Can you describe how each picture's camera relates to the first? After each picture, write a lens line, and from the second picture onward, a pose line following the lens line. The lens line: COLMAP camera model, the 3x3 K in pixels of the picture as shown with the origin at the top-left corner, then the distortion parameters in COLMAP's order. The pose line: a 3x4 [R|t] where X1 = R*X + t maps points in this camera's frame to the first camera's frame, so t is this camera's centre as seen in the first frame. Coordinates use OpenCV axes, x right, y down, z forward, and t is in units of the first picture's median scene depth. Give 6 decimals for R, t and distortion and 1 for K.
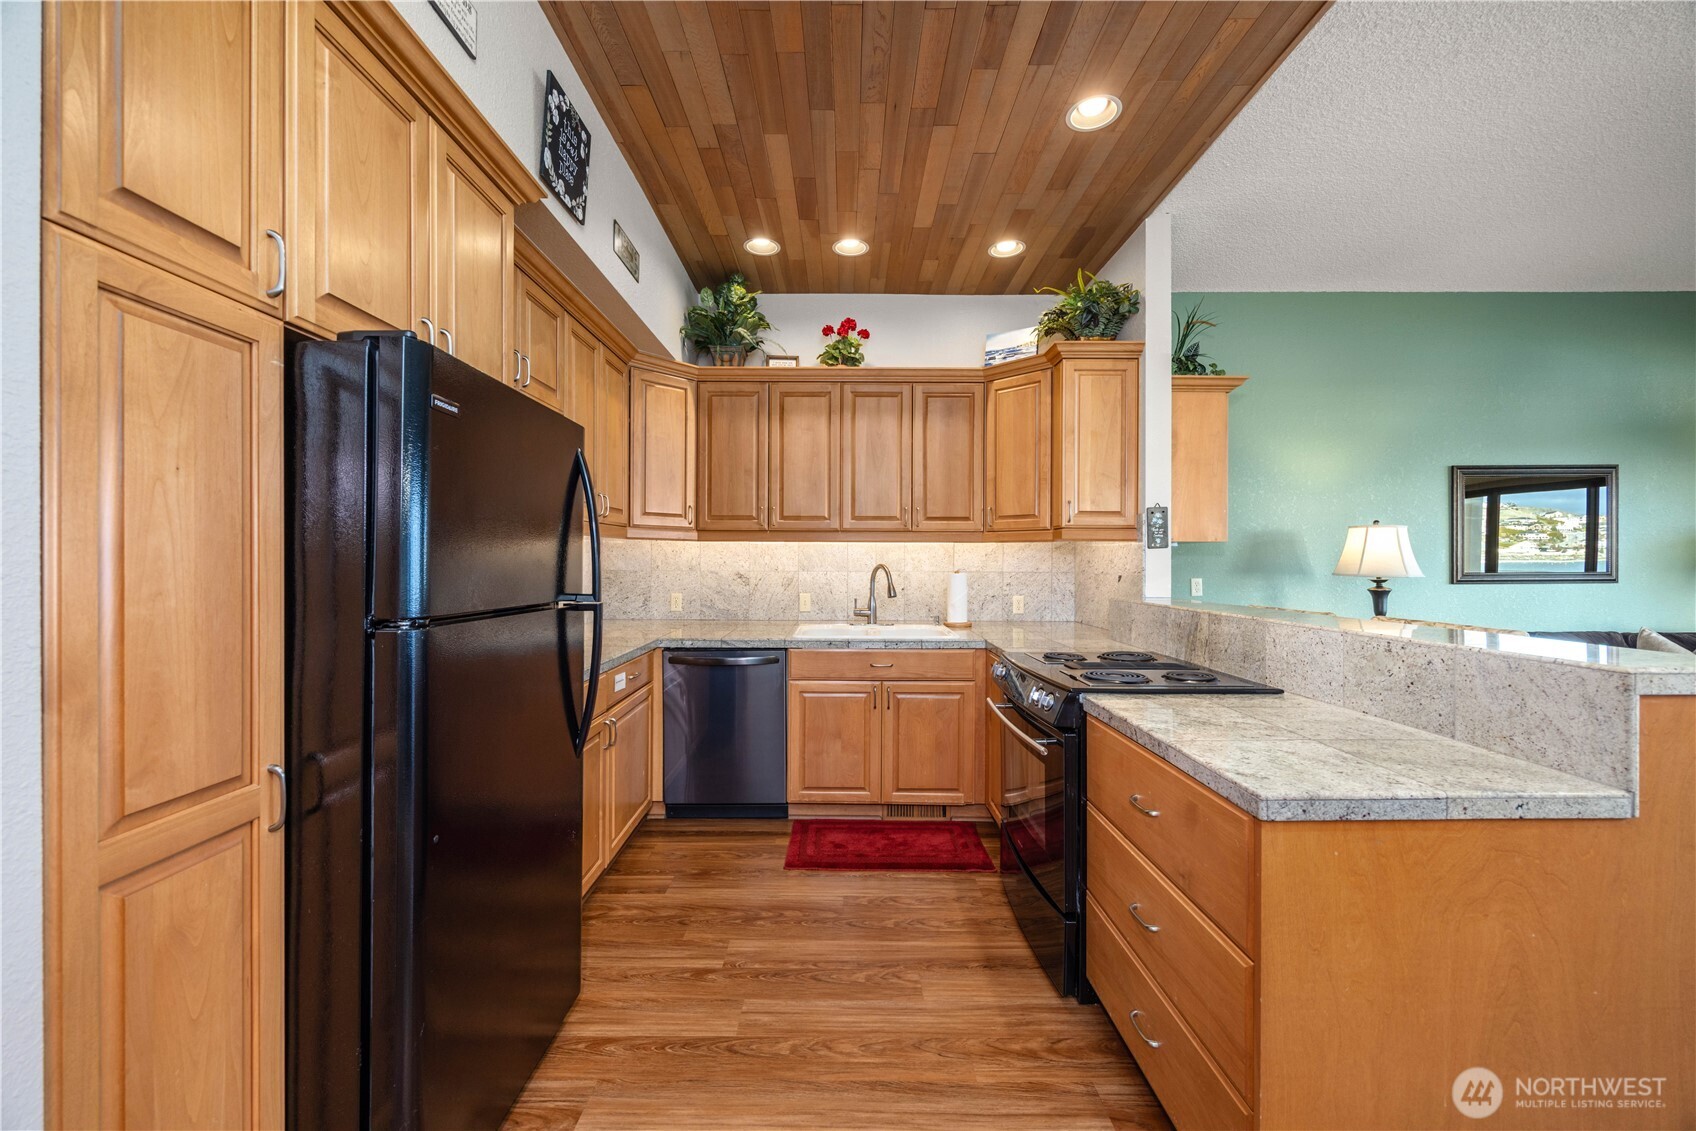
lens RADIAL K [[648.8, 0, 840.0], [0, 648.8, 559.7], [0, 0, 1]] dist [-0.002435, 0.000003]
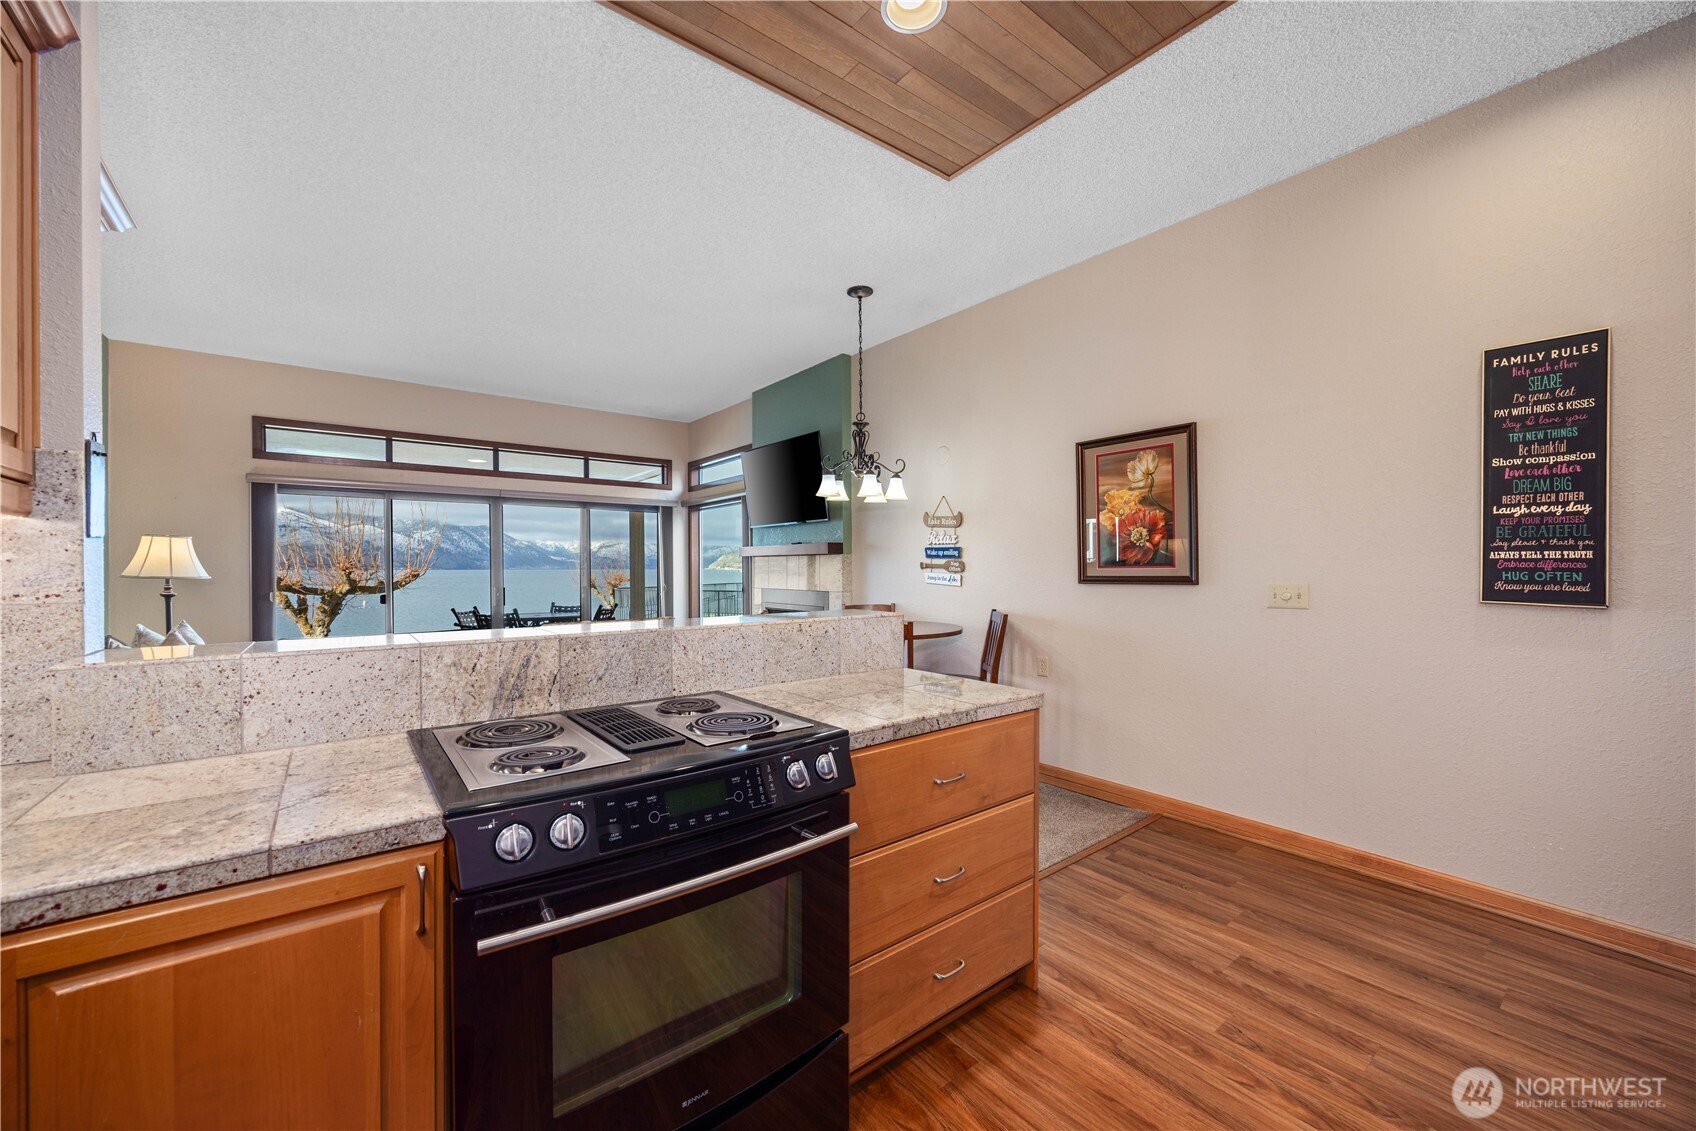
lens RADIAL K [[650.7, 0, 831.7], [0, 650.7, 568.5], [0, 0, 1]] dist [-0.009729, -0.000053]
pose [[-0.609744, -0.000097, 0.792598, -0.144872], [0.000880, 0.999999, 0.000799, 0.002772], [-0.792598, 0.001185, -0.609744, 0.853903]]
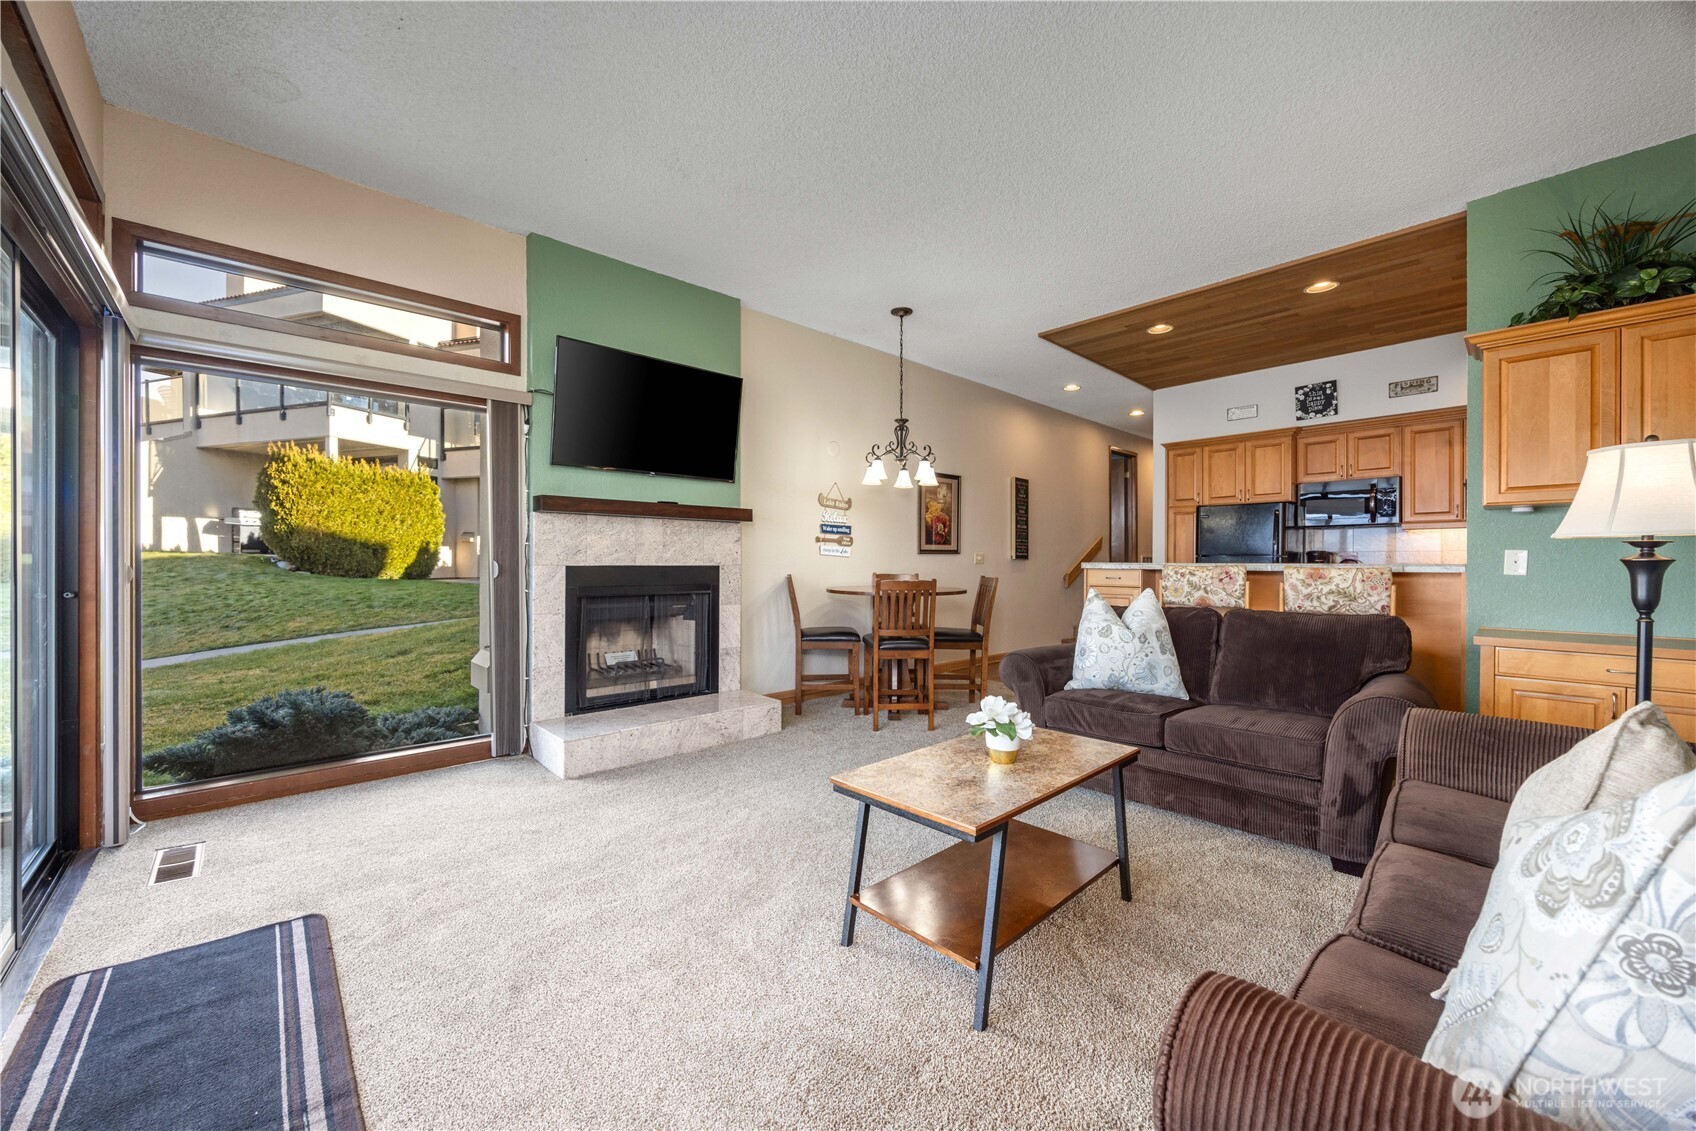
lens RADIAL K [[640.9, 0, 838.0], [0, 640.9, 563.3], [0, 0, 1]] dist [-0.003579, 0.000020]
pose [[-0.736137, -0.000081, -0.676833, 1.935771], [-0.001795, 0.999997, 0.001832, 0.055553], [0.676831, 0.002563, -0.736134, 1.053859]]
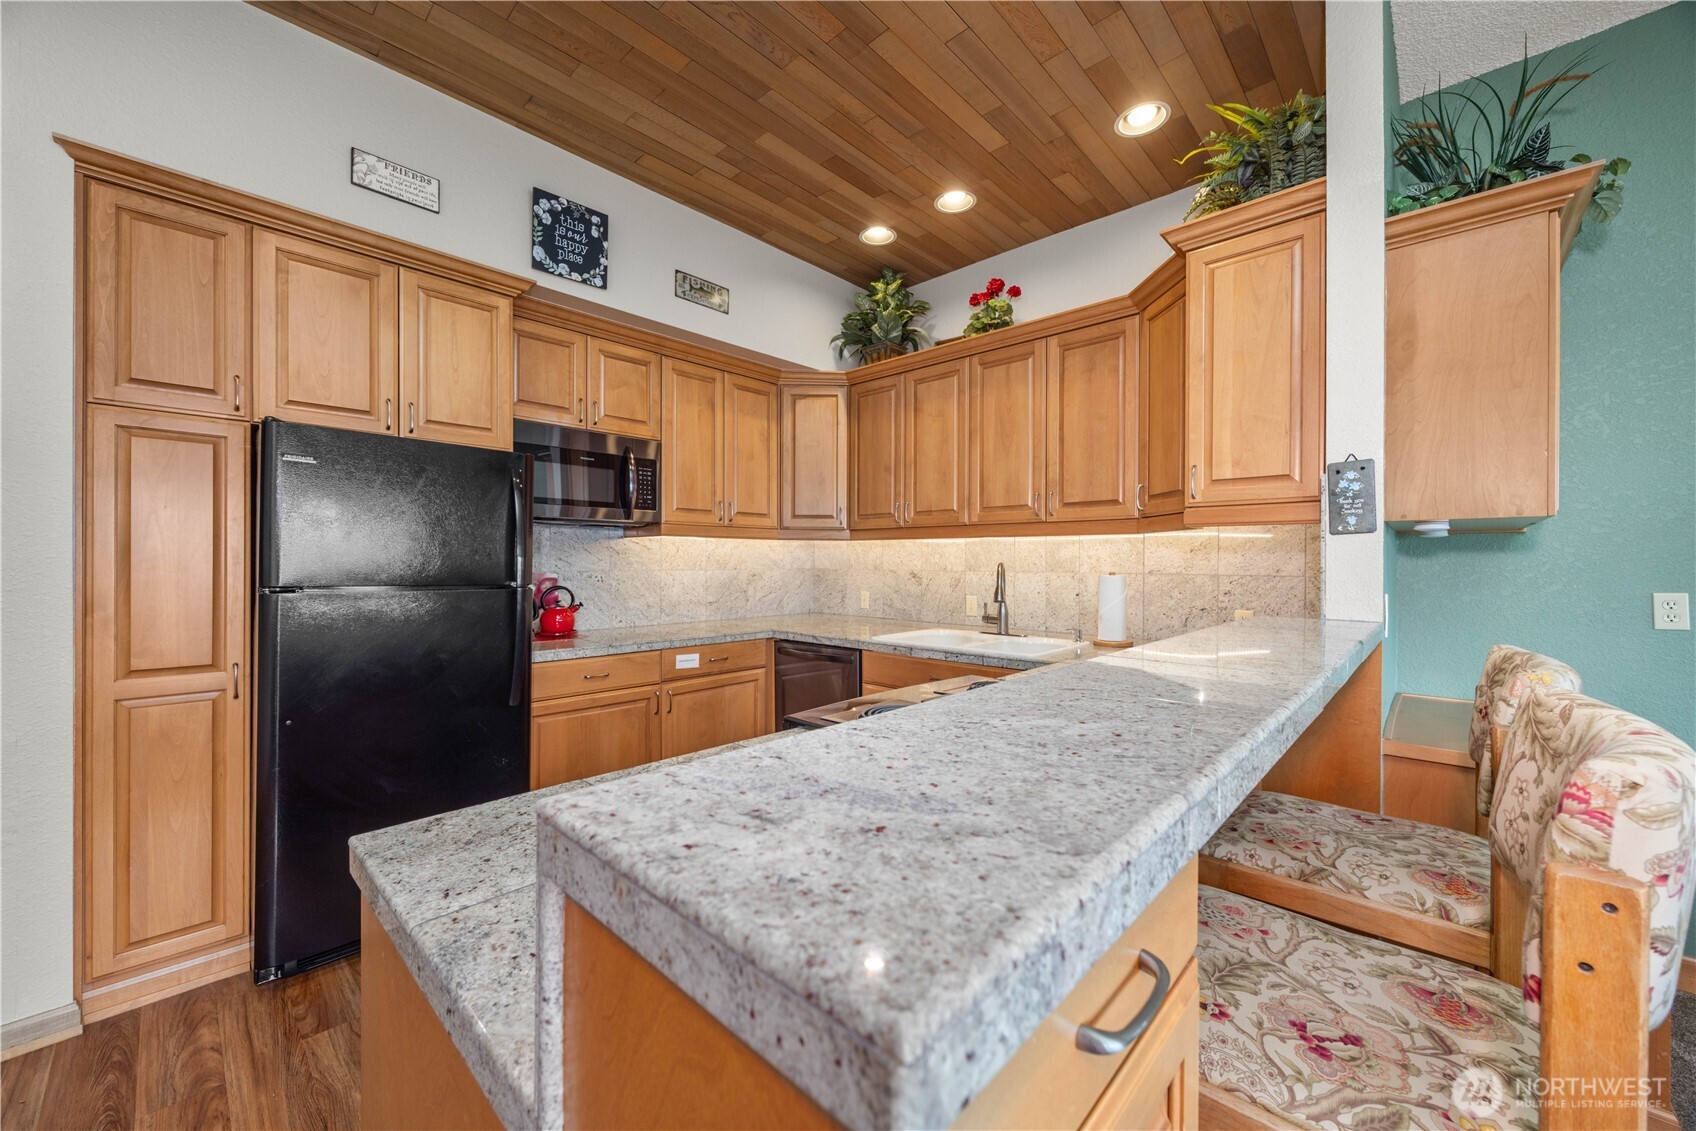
lens RADIAL K [[640.9, 0, 838.0], [0, 640.9, 563.3], [0, 0, 1]] dist [-0.003579, 0.000020]
pose [[0.727395, 0.001752, -0.686216, 0.537329], [-0.002450, 0.999997, -0.000044, 0.009250], [0.686214, 0.001714, 0.727398, 0.281004]]
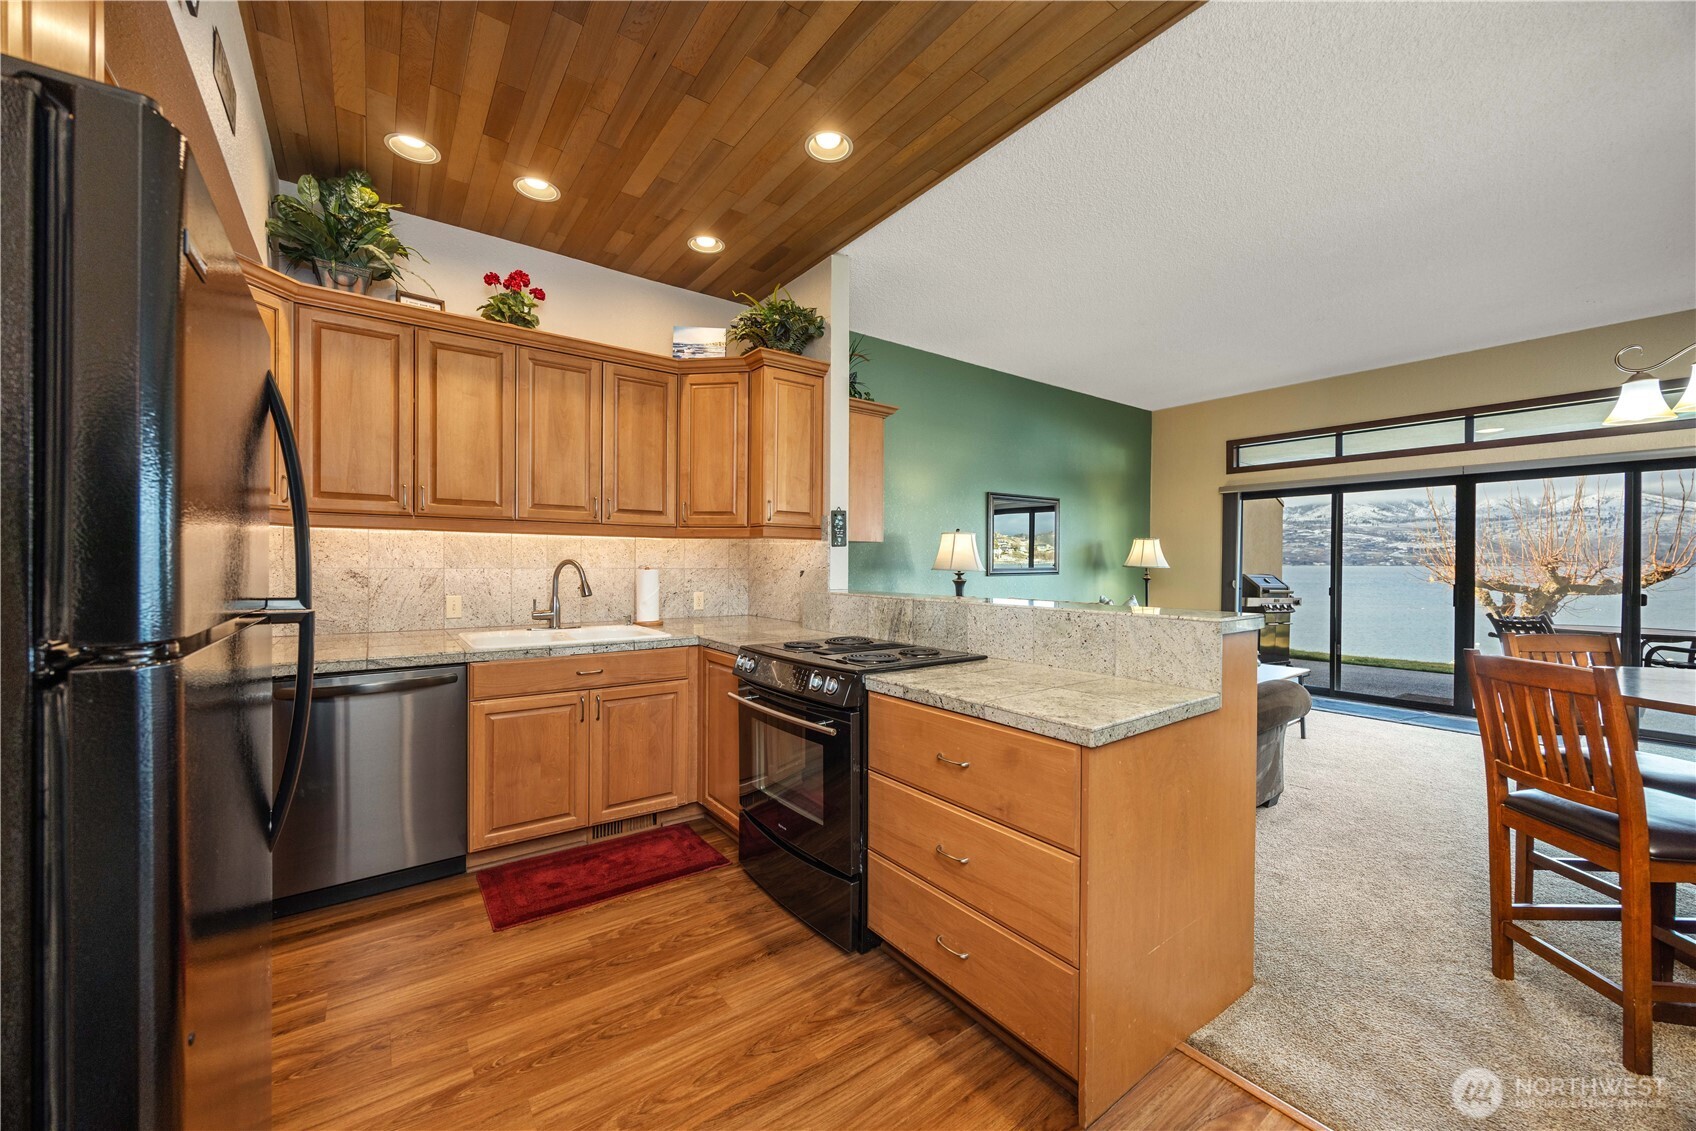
lens RADIAL K [[641.7, 0, 840.6], [0, 641.7, 566.7], [0, 0, 1]] dist [-0.003731, -0.000004]
pose [[0.804780, -0.001624, 0.593570, -0.177484], [-0.004879, 0.999944, 0.009350, 0.007466], [-0.593553, -0.010421, 0.804728, 0.083547]]
